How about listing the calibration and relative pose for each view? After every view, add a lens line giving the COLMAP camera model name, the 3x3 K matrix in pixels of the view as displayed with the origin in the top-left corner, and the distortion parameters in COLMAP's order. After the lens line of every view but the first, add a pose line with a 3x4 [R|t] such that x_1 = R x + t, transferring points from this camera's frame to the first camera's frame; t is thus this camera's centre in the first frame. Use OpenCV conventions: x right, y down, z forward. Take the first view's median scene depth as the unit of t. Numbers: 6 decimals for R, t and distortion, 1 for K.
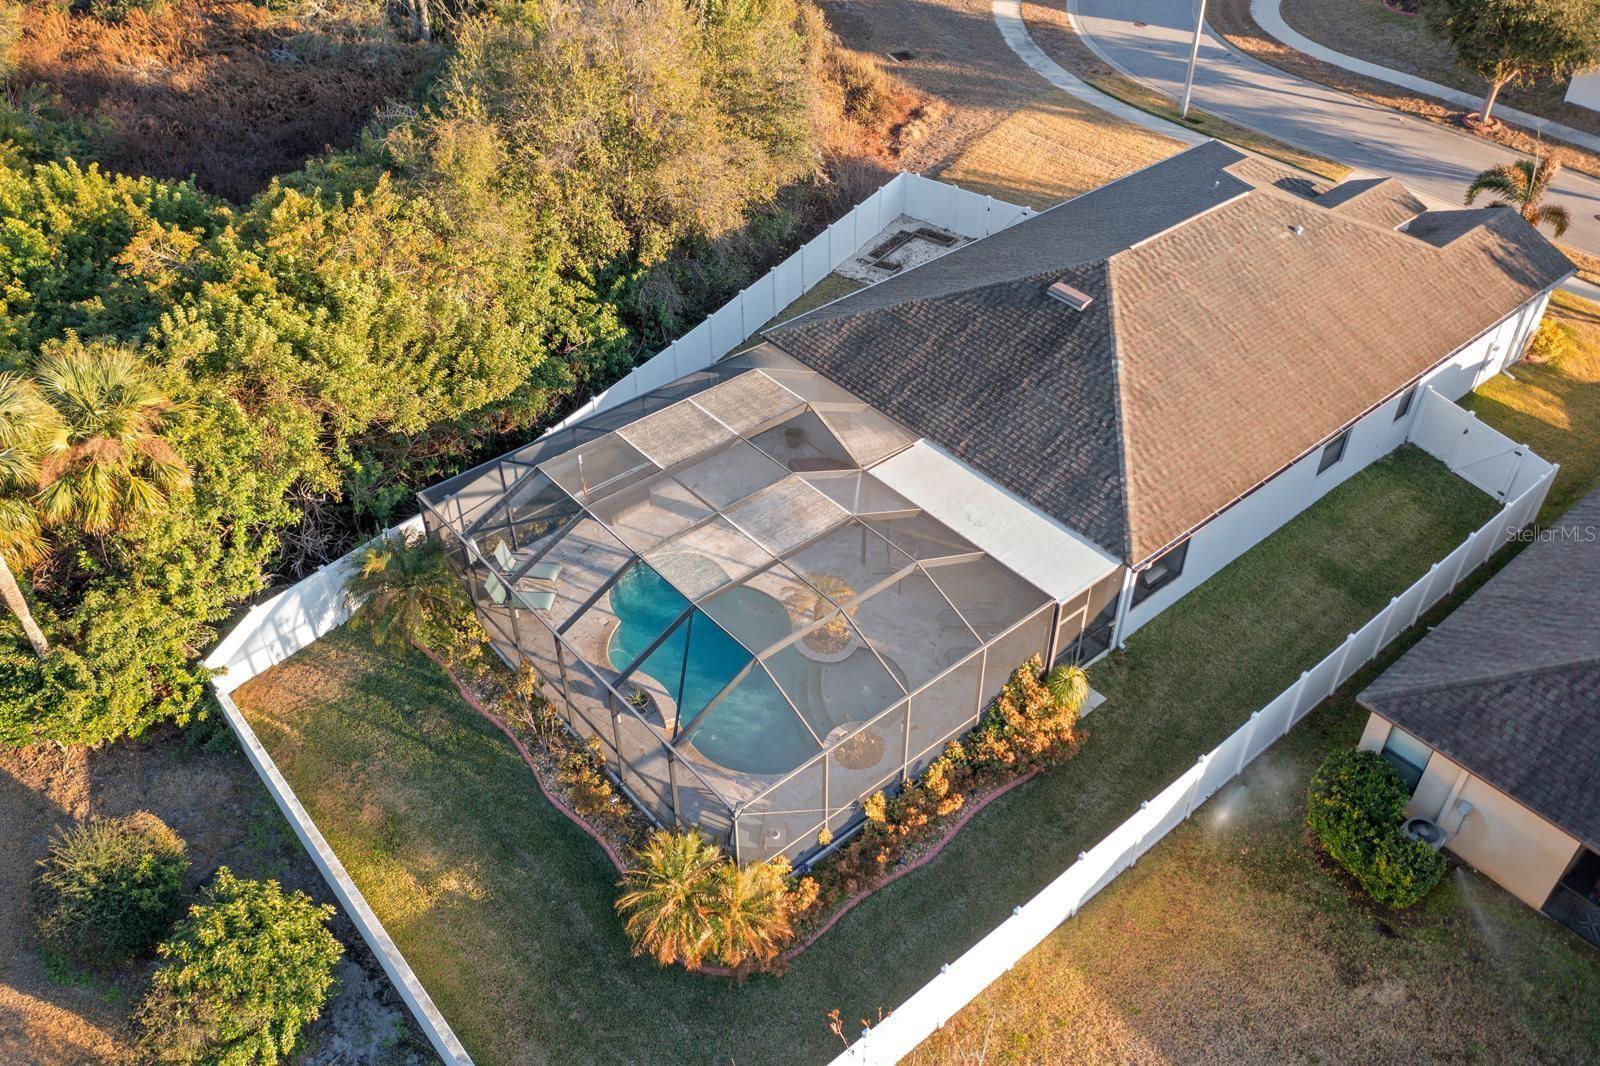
lens RADIAL K [[1287.2, 0, 800.0], [0, 1287.2, 533.0], [0, 0, 1]] dist [0.000072, -0.003500]
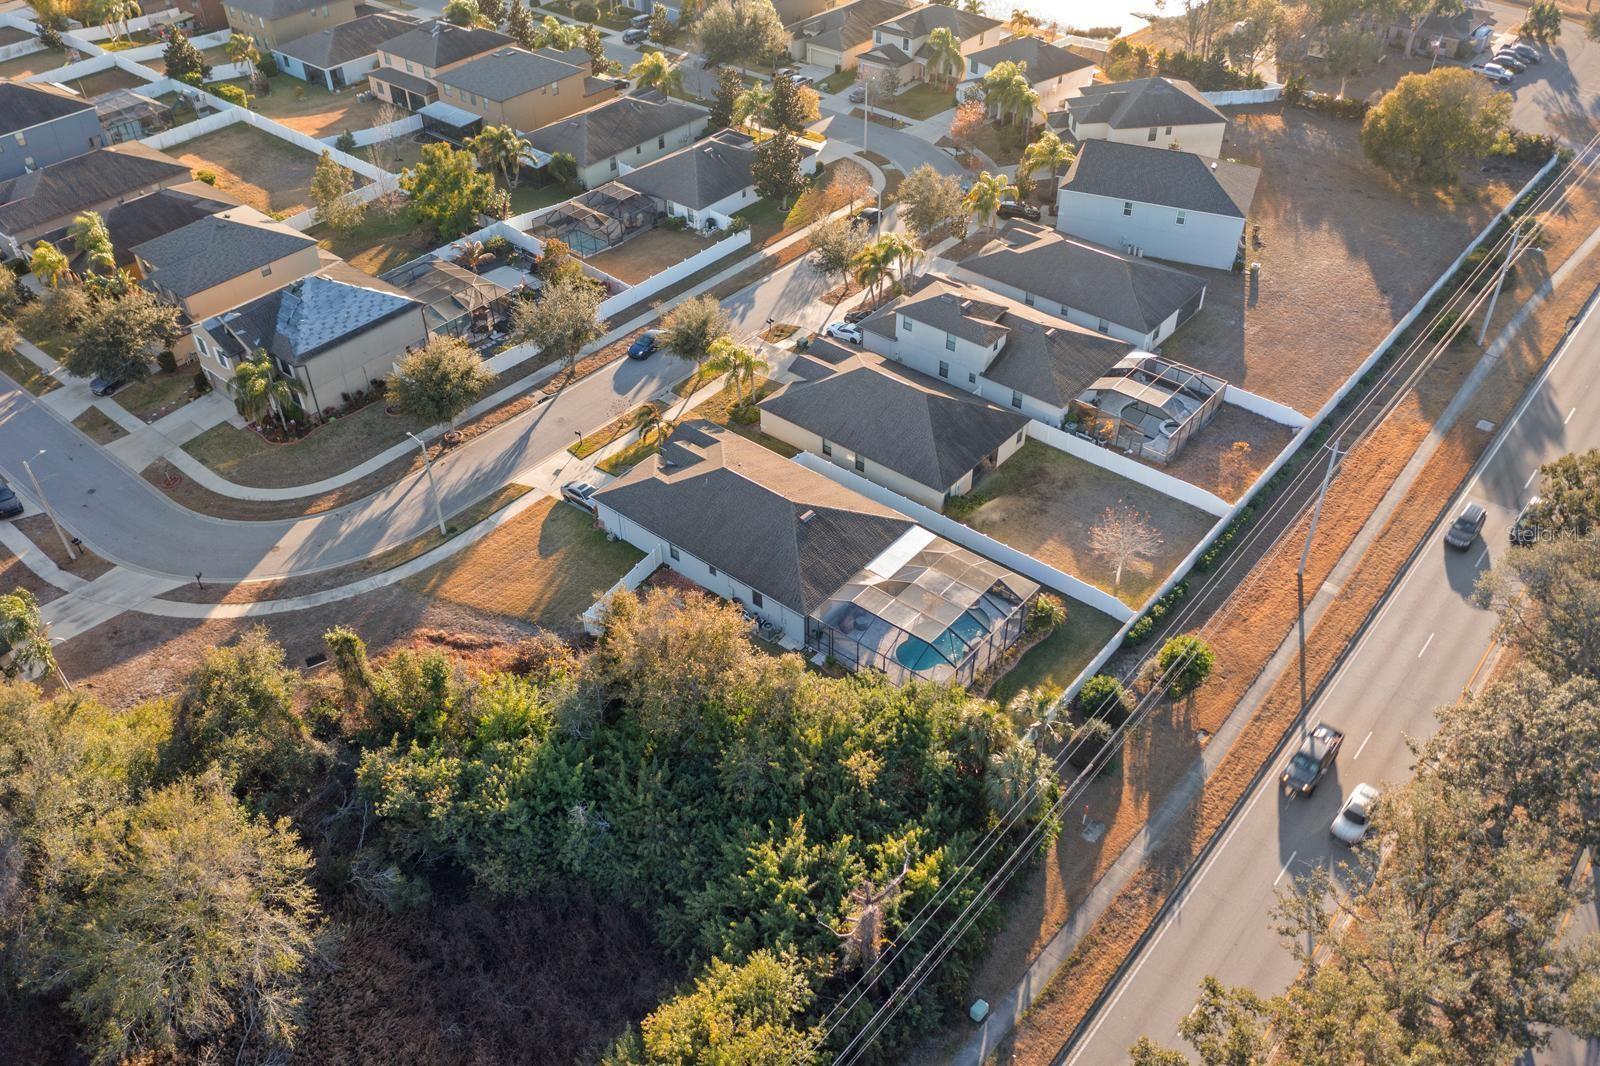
lens RADIAL K [[1287.2, 0, 800.0], [0, 1287.2, 533.0], [0, 0, 1]] dist [0.000072, -0.003500]
pose [[-0.177305, -0.626341, 0.759118, -1.882283], [0.633078, 0.517980, 0.575247, -1.742476], [-0.753509, 0.582575, 0.304682, 0.194696]]
